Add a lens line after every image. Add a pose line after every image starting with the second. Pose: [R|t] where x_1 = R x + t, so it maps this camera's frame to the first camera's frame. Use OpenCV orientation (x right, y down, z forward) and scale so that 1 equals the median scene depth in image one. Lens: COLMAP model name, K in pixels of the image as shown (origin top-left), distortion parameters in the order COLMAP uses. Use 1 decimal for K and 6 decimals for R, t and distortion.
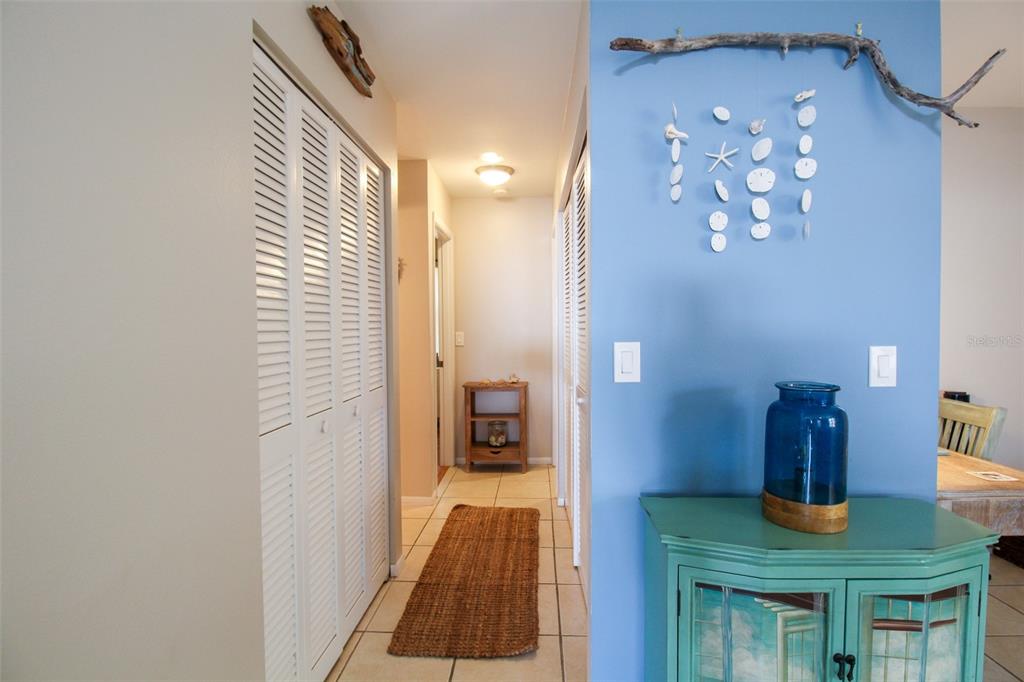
lens RADIAL K [[514.2, 0, 511.6], [0, 514.2, 345.4], [0, 0, 1]] dist [-0.004191, -0.001931]
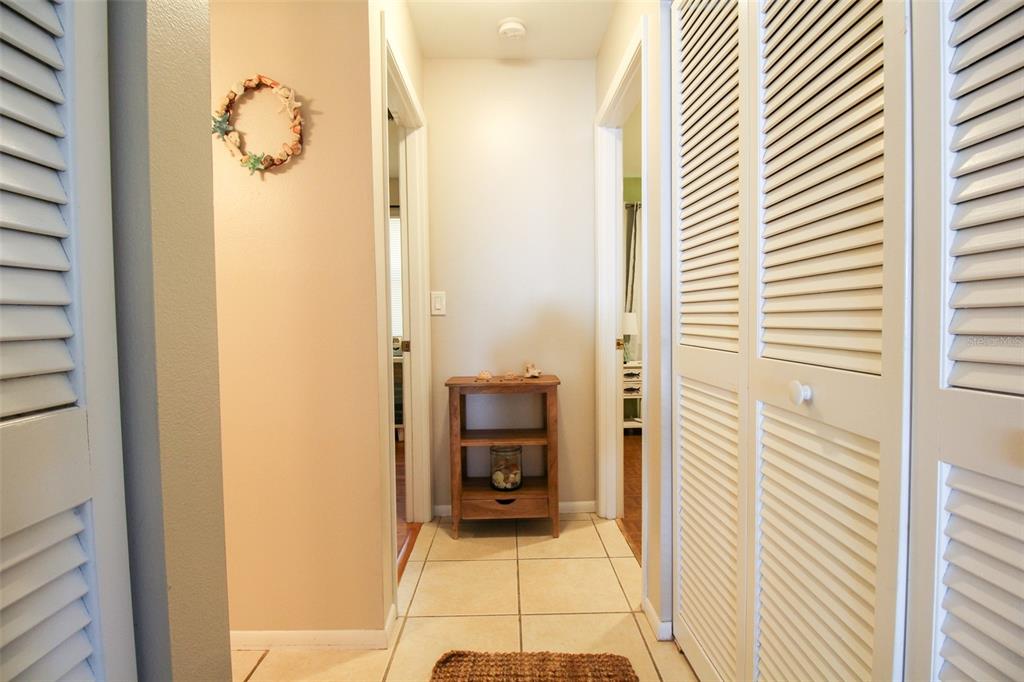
lens RADIAL K [[497.6, 0, 516.0], [0, 497.6, 333.8], [0, 0, 1]] dist [-0.007401, -0.005970]
pose [[0.996608, -0.009159, 0.081780, -0.061582], [0.009133, 0.999958, 0.000685, 0.022952], [-0.081783, 0.000065, 0.996650, 0.443932]]
